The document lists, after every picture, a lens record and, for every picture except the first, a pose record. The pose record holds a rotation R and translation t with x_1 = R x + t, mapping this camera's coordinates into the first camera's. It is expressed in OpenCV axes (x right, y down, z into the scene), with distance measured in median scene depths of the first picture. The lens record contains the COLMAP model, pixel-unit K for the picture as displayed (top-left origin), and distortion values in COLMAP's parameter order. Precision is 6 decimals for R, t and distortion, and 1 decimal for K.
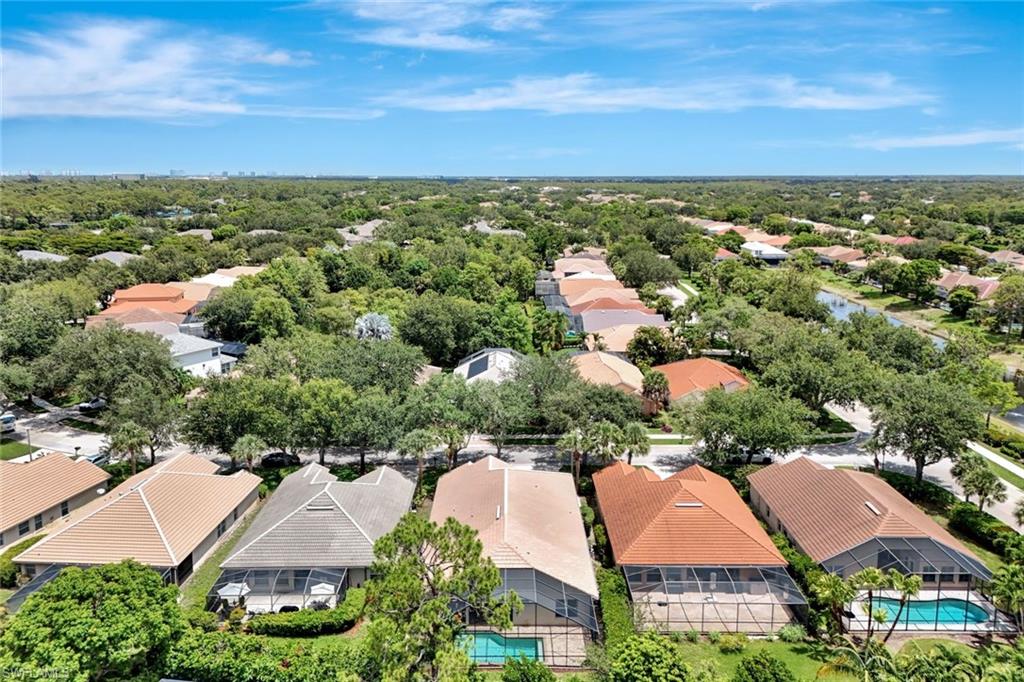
lens RADIAL K [[734.0, 0, 512.0], [0, 734.0, 341.0], [0, 0, 1]] dist [0.069257, 0.000629]
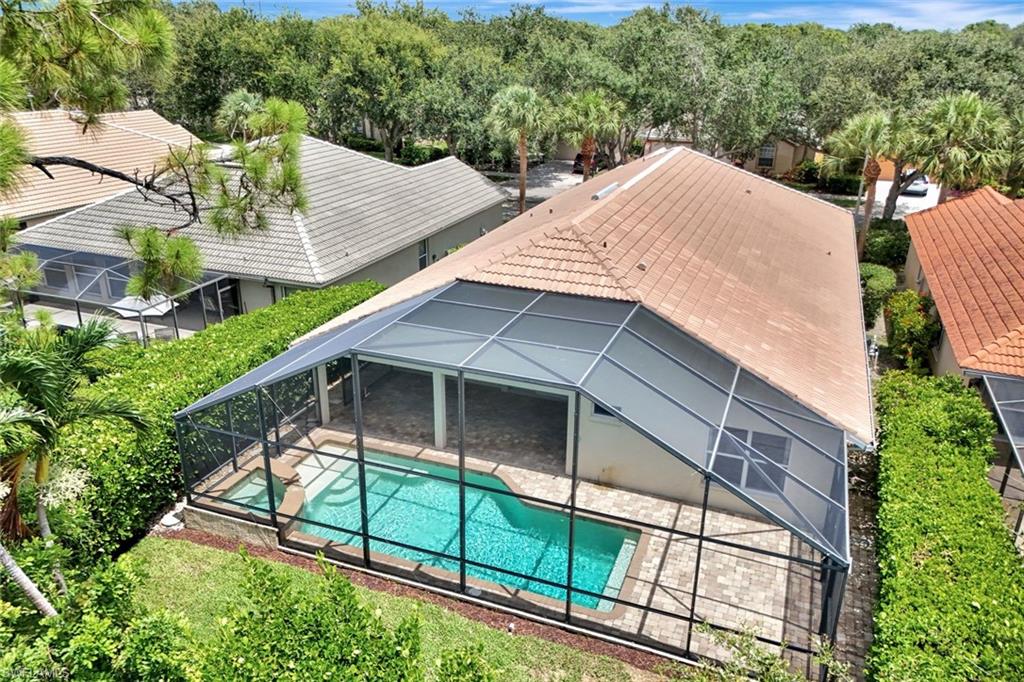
lens RADIAL K [[734.0, 0, 512.0], [0, 734.0, 341.0], [0, 0, 1]] dist [0.069257, 0.000629]
pose [[0.926048, 0.129193, -0.354605, 0.083882], [-0.070228, 0.982162, 0.174430, 0.264161], [0.370815, -0.136628, 0.918602, 0.685580]]
